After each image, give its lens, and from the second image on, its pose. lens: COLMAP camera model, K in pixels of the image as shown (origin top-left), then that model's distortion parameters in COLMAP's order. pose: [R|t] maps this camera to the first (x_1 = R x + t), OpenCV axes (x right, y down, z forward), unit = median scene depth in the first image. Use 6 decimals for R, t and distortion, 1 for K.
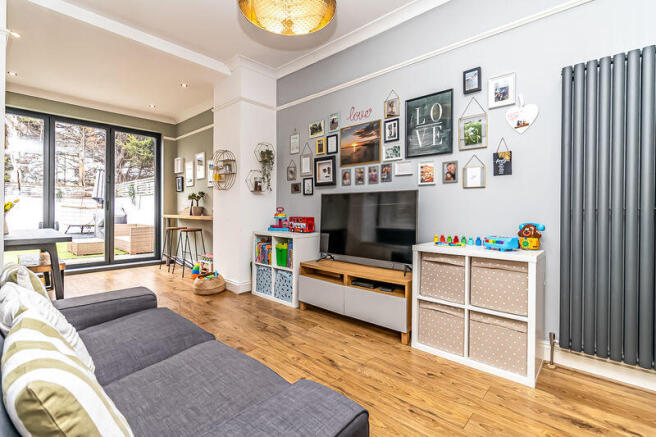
lens RADIAL K [[306.9, 0, 328.1], [0, 306.9, 204.6], [0, 0, 1]] dist [0.001054, 0.000125]
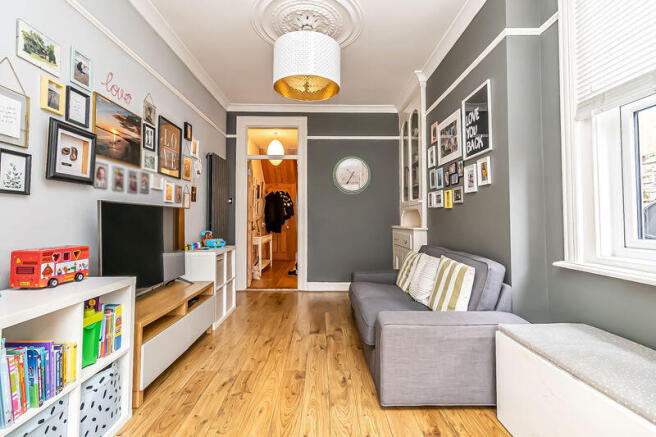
lens RADIAL K [[296.4, 0, 329.6], [0, 296.4, 213.9], [0, 0, 1]] dist [0.001772, 0.000241]
pose [[-0.690877, 0.016407, 0.722786, -0.754028], [-0.003965, 0.999641, -0.026481, 0.002433], [-0.722961, -0.021160, -0.690564, 1.173305]]
